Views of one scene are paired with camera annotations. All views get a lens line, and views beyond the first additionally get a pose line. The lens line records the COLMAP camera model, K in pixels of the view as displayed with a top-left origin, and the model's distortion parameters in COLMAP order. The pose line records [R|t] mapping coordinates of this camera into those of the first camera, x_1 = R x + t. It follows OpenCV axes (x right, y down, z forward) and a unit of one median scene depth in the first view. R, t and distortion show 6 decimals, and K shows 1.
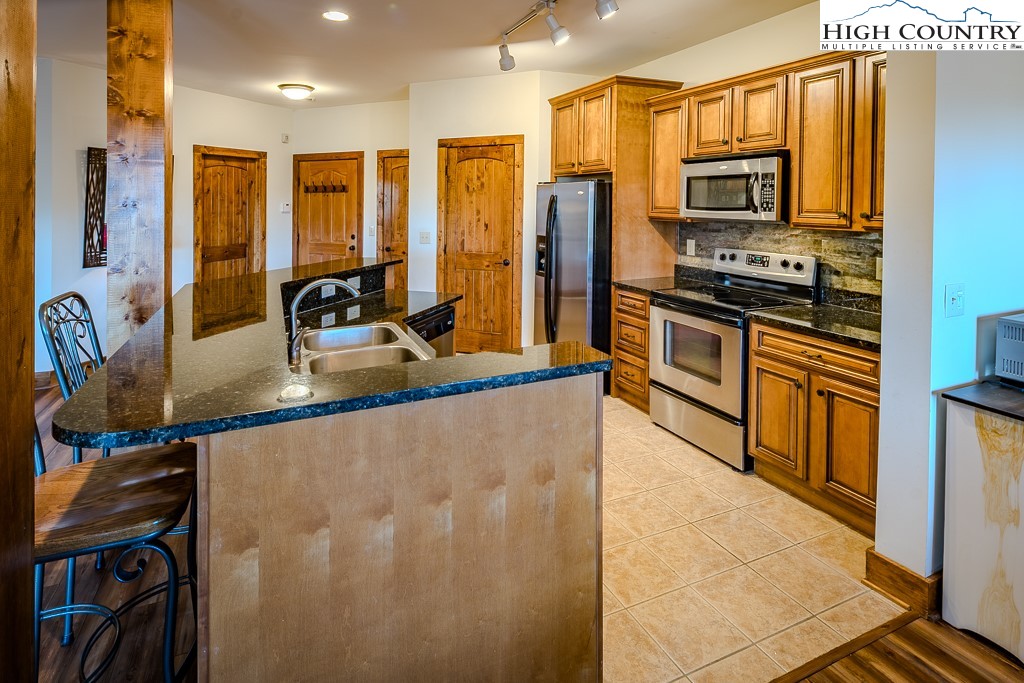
lens RADIAL K [[531.3, 0, 484.5], [0, 531.3, 205.7], [0, 0, 1]] dist [0.001083, 0.000387]
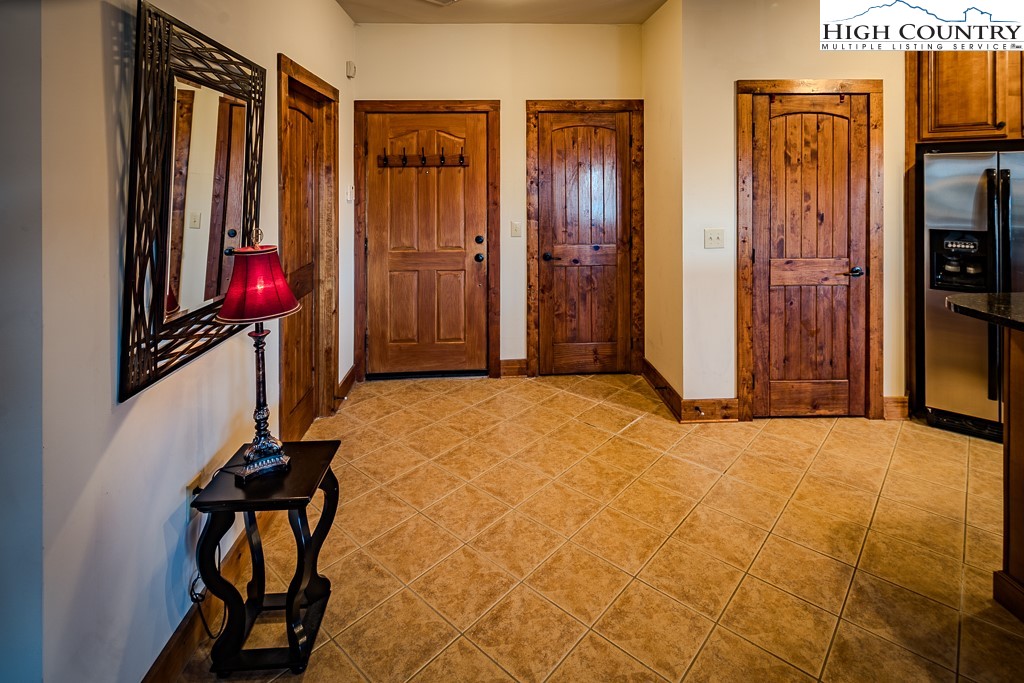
lens RADIAL K [[519.8, 0, 485.8], [0, 519.8, 180.5], [0, 0, 1]] dist [-0.002126, -0.000894]
pose [[0.910314, -0.002670, 0.413910, -0.571434], [0.008178, 0.999900, -0.011537, -0.002605], [-0.413838, 0.013888, 0.910245, 0.530939]]
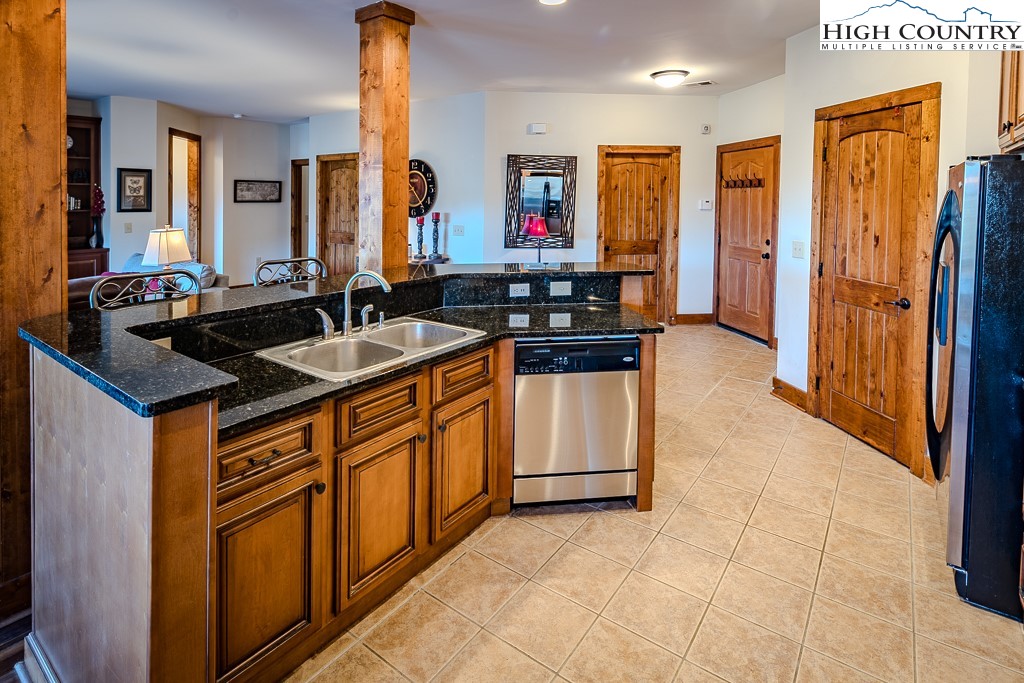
lens RADIAL K [[531.3, 0, 484.5], [0, 531.3, 205.7], [0, 0, 1]] dist [0.001083, 0.000387]
pose [[0.489197, 0.019721, -0.871950, 0.288654], [-0.013197, 0.999797, 0.015209, -0.004376], [0.872074, 0.004067, 0.489358, 0.266384]]
